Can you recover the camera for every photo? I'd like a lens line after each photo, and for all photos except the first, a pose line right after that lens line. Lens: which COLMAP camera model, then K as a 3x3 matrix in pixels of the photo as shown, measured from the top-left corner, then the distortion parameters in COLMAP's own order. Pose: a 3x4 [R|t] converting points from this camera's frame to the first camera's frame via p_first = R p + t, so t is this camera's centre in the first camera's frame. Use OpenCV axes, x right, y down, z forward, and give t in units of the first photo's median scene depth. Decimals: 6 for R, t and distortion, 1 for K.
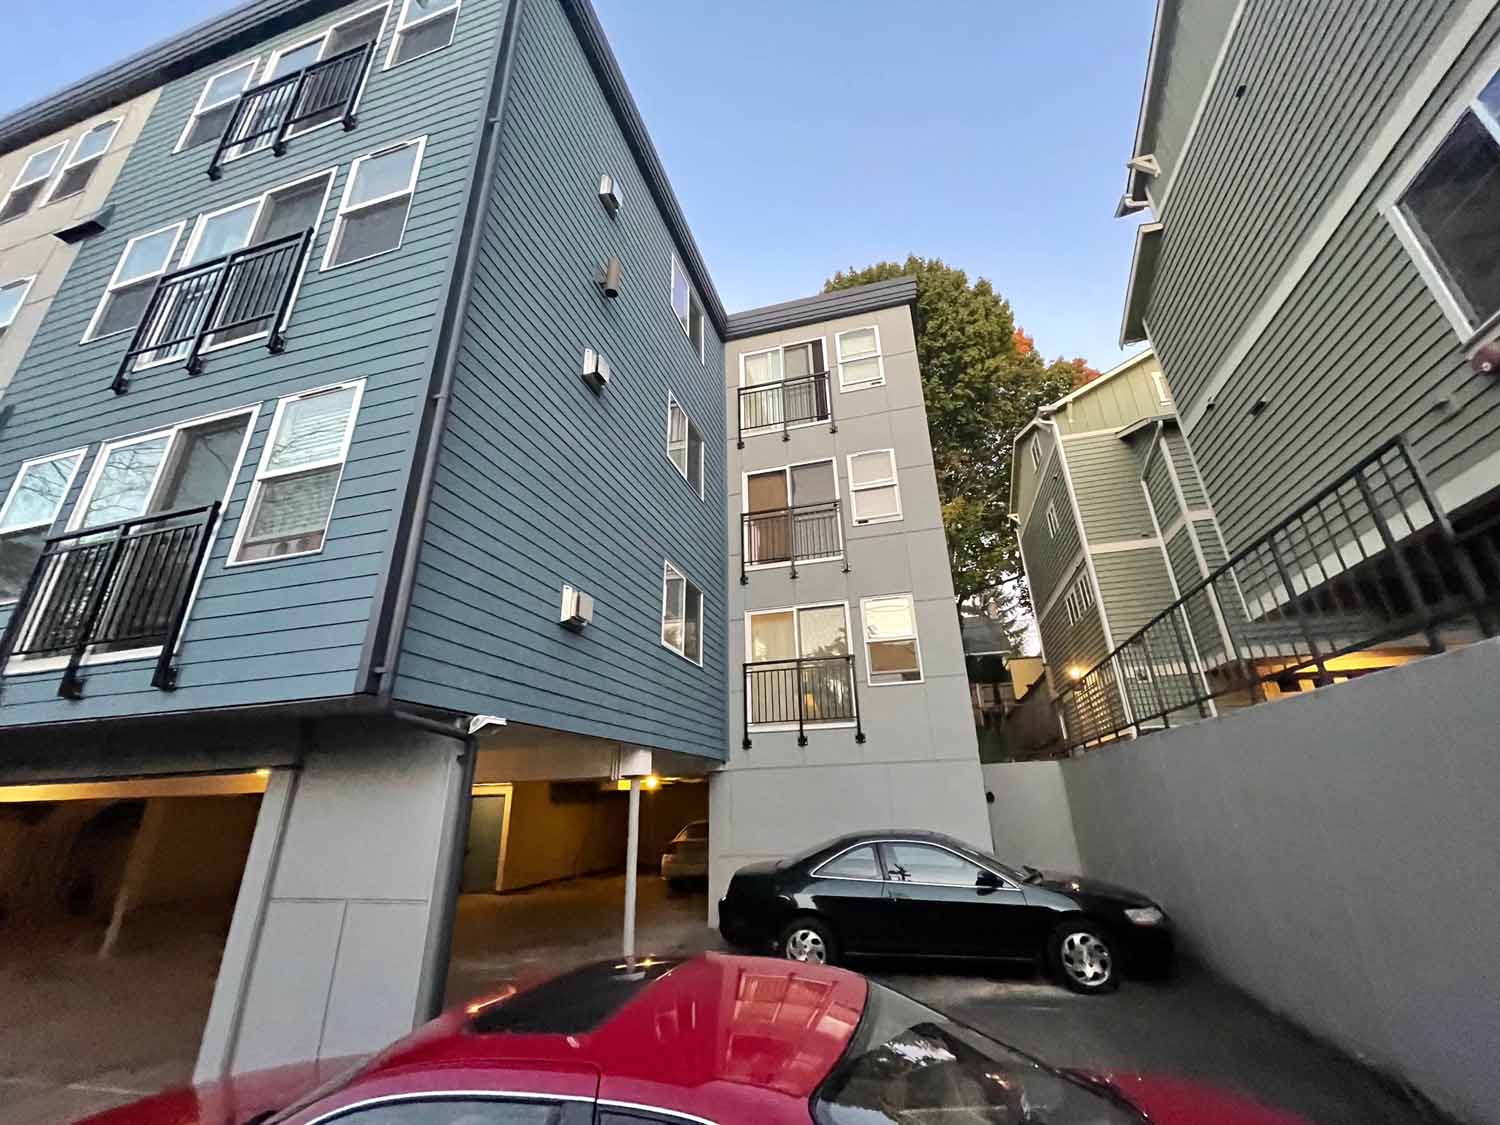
lens RADIAL K [[601.2, 0, 754.7], [0, 601.2, 563.7], [0, 0, 1]] dist [-0.002009, -0.001146]
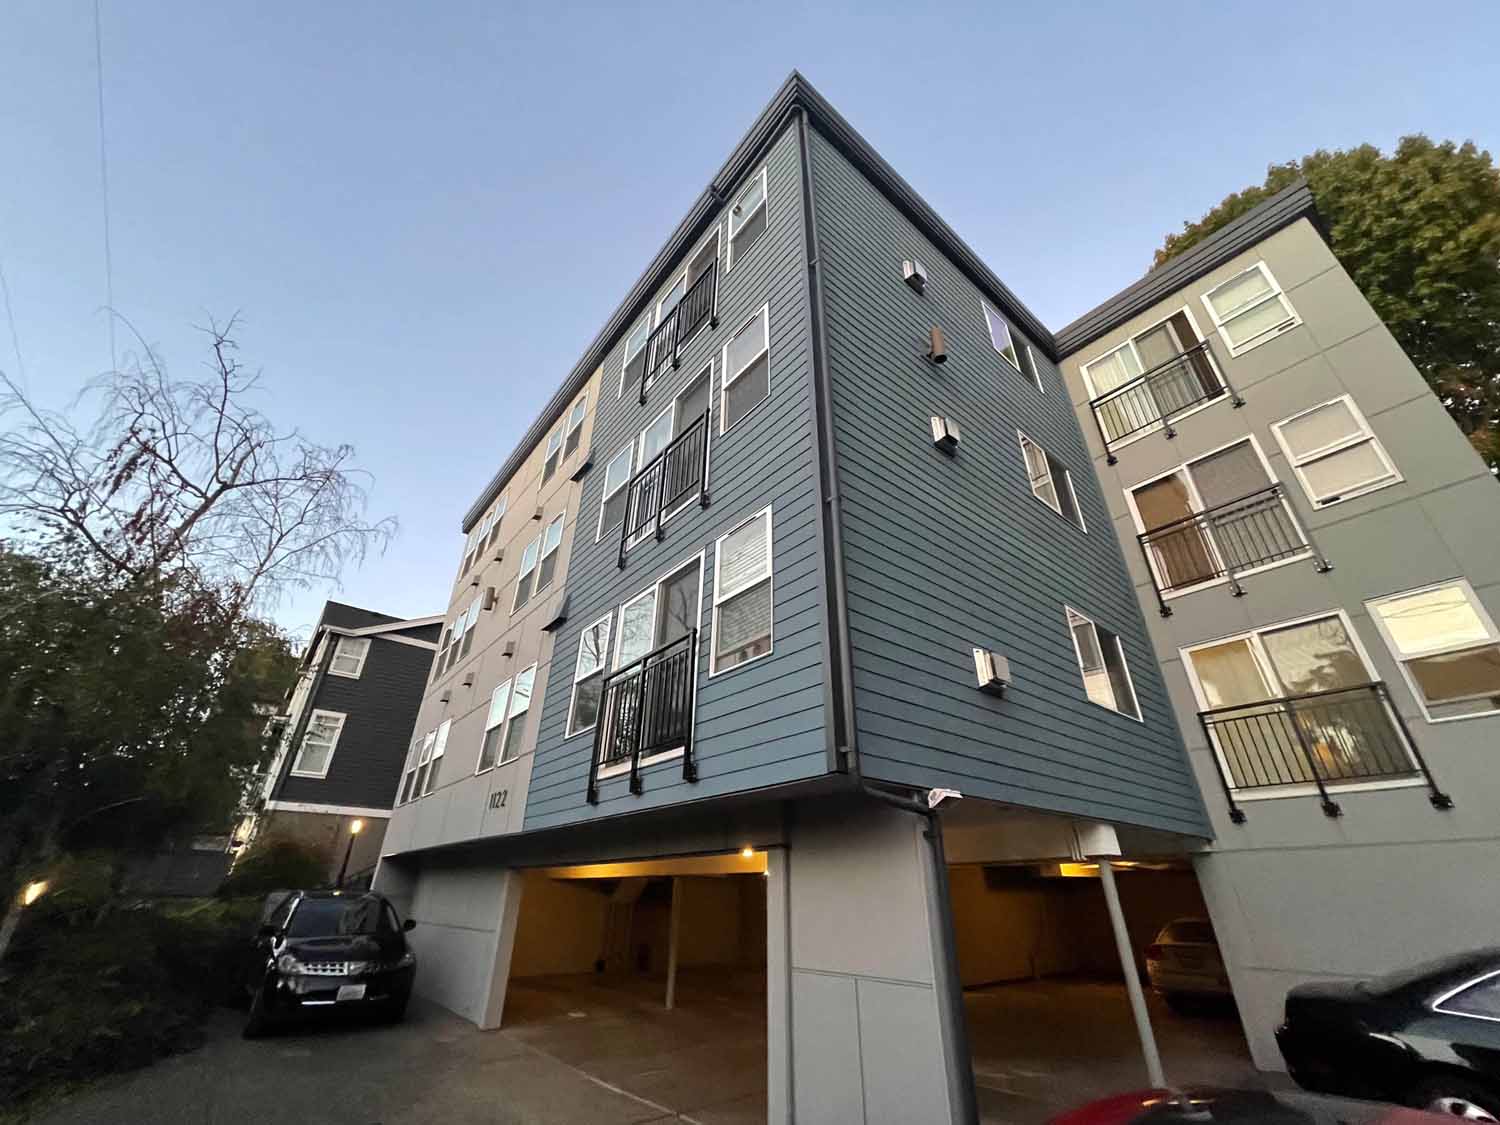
lens RADIAL K [[601.2, 0, 754.7], [0, 601.2, 563.7], [0, 0, 1]] dist [-0.002009, -0.001146]
pose [[0.817882, -0.249395, -0.518527, -0.064503], [0.184095, 0.967235, -0.174832, 0.007220], [0.545140, 0.047534, 0.836996, -0.009429]]
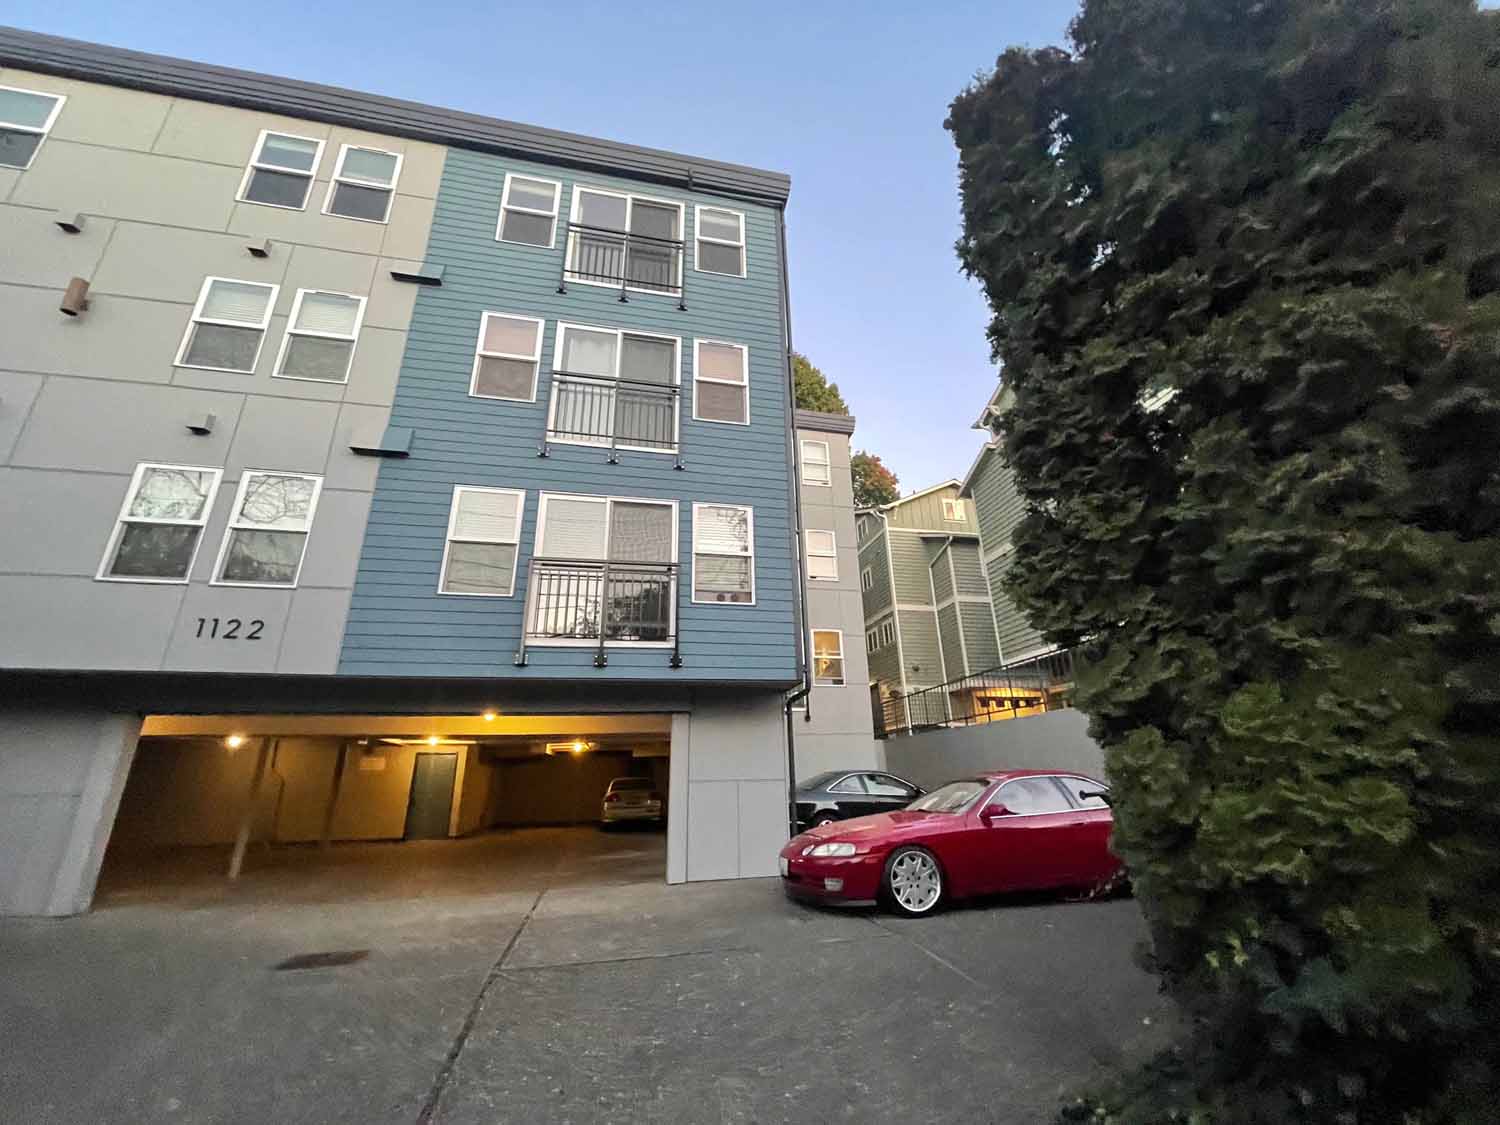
lens RADIAL K [[601.2, 0, 754.7], [0, 601.2, 563.7], [0, 0, 1]] dist [-0.002009, -0.001146]
pose [[0.883133, 0.167590, 0.438166, -1.079765], [-0.174194, 0.984383, -0.025415, -0.069451], [-0.435582, -0.053882, 0.898535, -0.515344]]
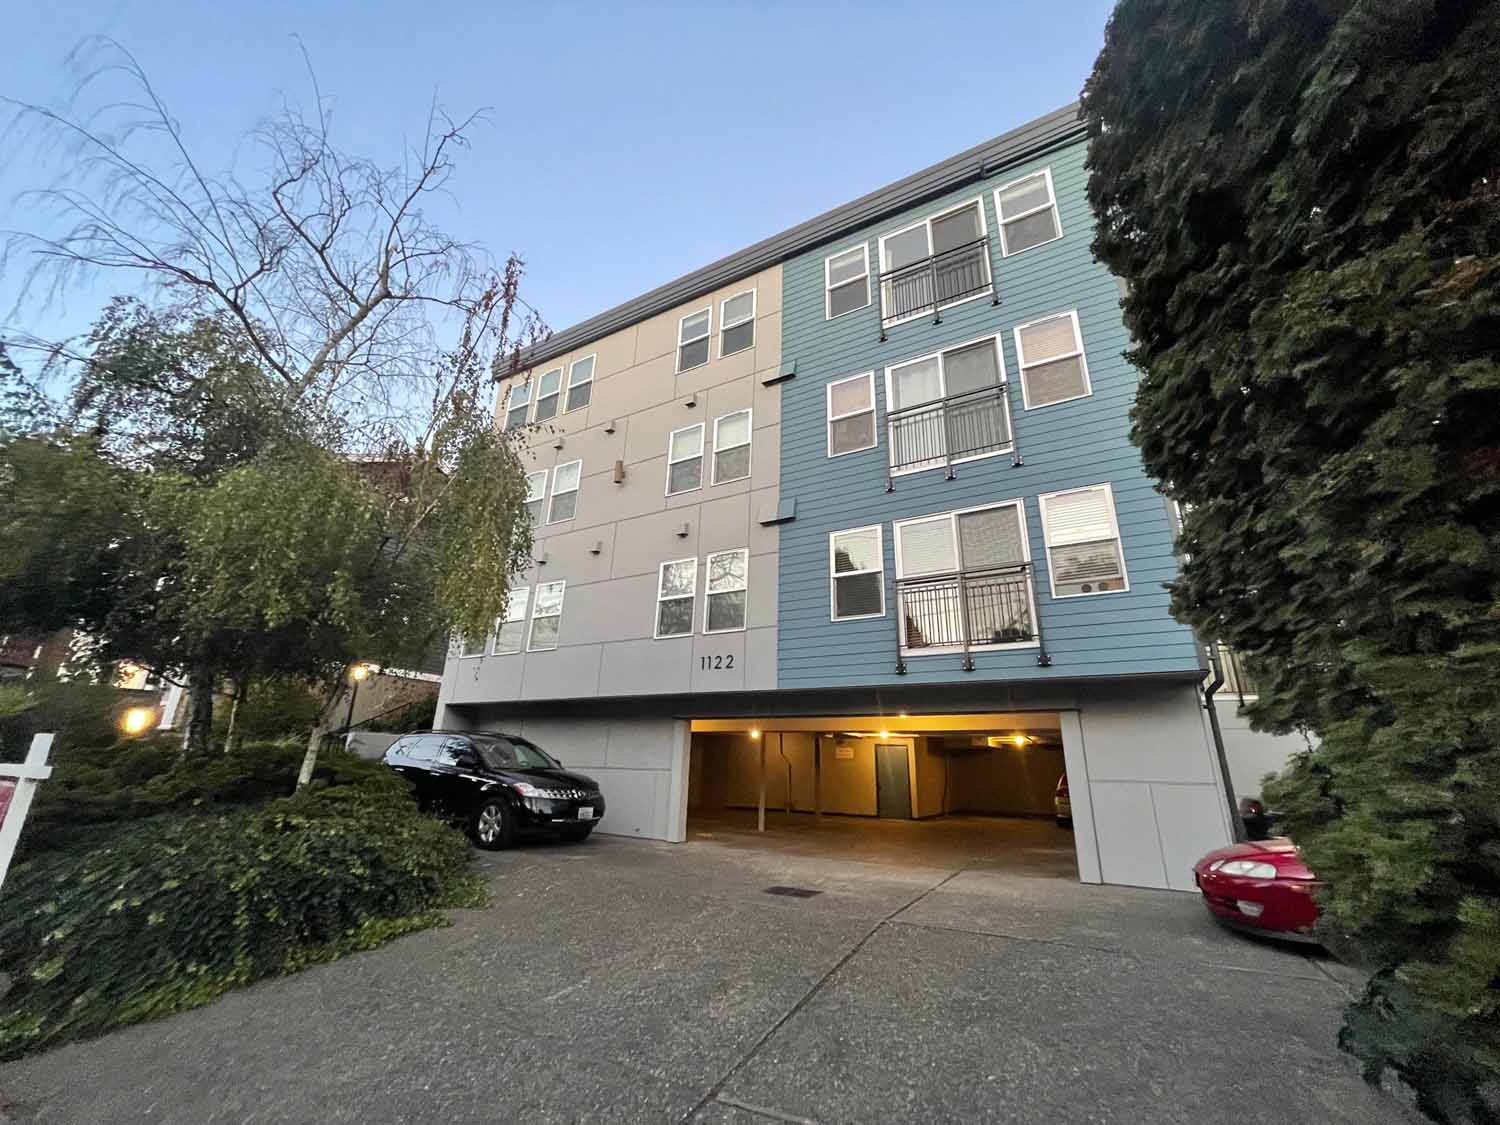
lens RADIAL K [[601.2, 0, 754.7], [0, 601.2, 563.7], [0, 0, 1]] dist [-0.002009, -0.001146]
pose [[0.969010, -0.028313, -0.245394, -0.915111], [0.039213, 0.998444, 0.039648, -0.144659], [0.243889, -0.048042, 0.968612, -0.676368]]
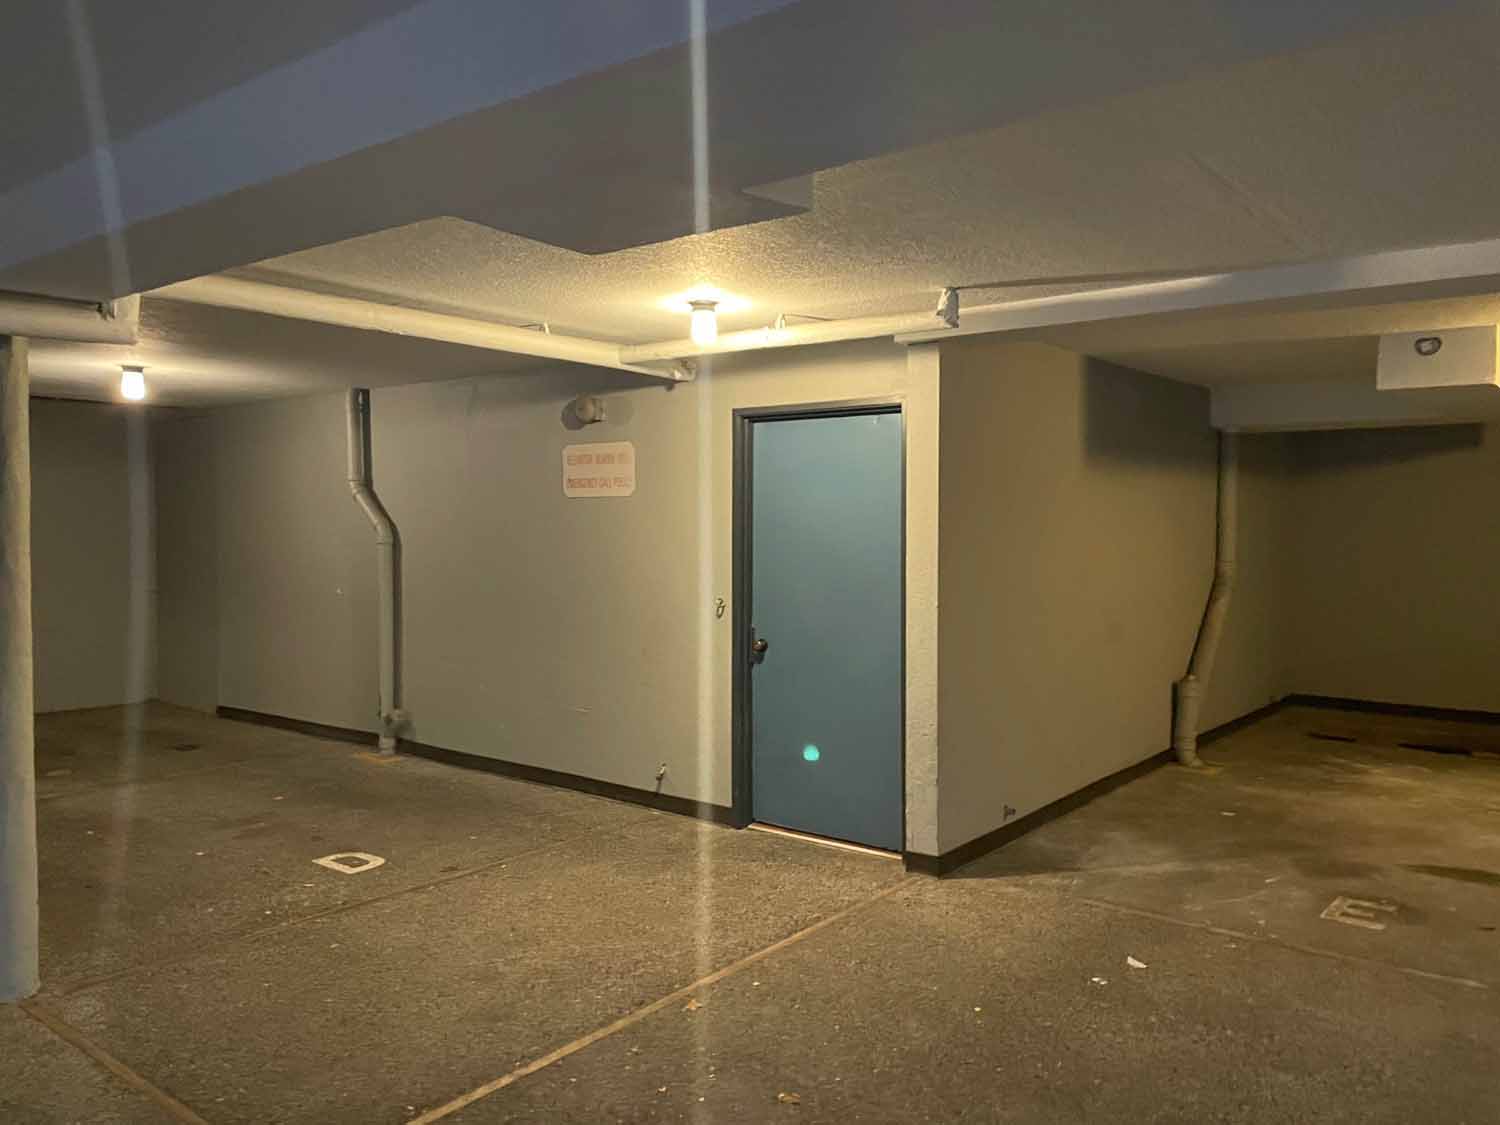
lens RADIAL K [[1146.1, 0, 750.0], [0, 1146.1, 562.5], [0, 0, 1]] dist [0.005946, 0.001949]
pose [[0.917646, 0.036191, -0.395748, -0.711134], [0.124207, 0.919835, 0.372123, 0.660043], [0.377491, -0.390632, 0.839588, 1.487740]]
